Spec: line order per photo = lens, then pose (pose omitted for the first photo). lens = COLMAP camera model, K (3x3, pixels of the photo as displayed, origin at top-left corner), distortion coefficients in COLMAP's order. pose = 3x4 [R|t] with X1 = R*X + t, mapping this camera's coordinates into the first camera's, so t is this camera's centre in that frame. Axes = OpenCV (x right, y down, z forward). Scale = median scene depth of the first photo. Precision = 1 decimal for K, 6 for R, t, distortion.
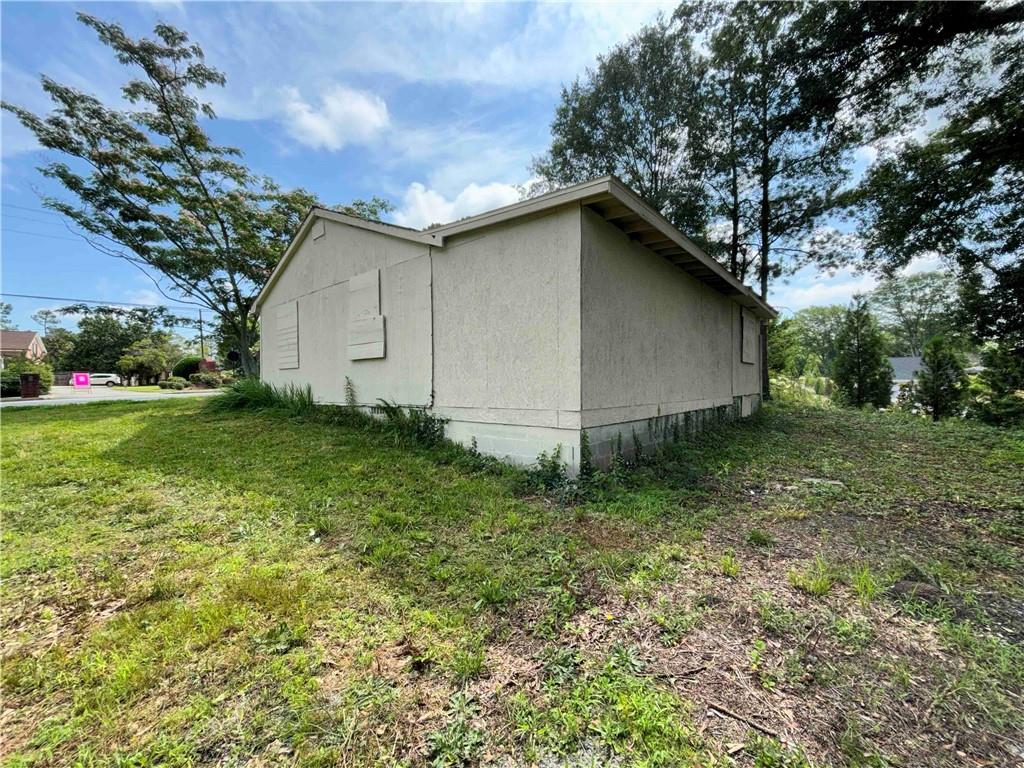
lens RADIAL K [[422.7, 0, 512.0], [0, 422.7, 384.0], [0, 0, 1]] dist [-0.000317, 0.000206]
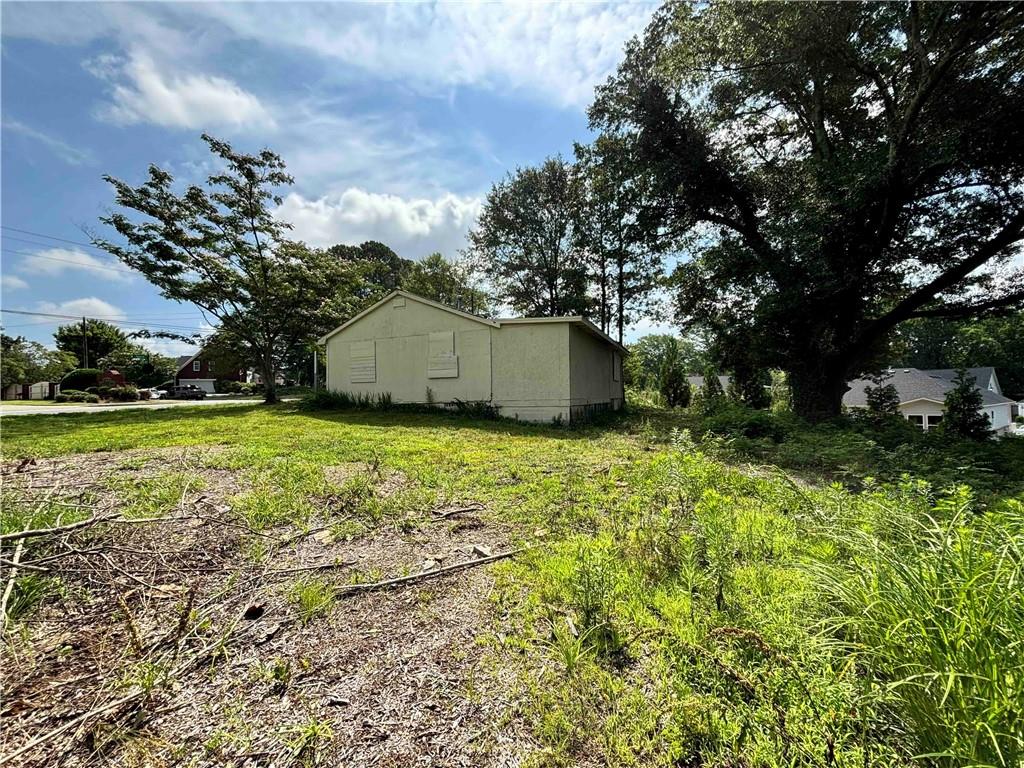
lens RADIAL K [[422.7, 0, 512.0], [0, 422.7, 384.0], [0, 0, 1]] dist [-0.000317, 0.000206]
pose [[0.955762, 0.004955, 0.294101, -0.268646], [0.005212, 0.999416, -0.033775, 0.015653], [-0.294096, 0.033814, 0.955177, -0.399321]]
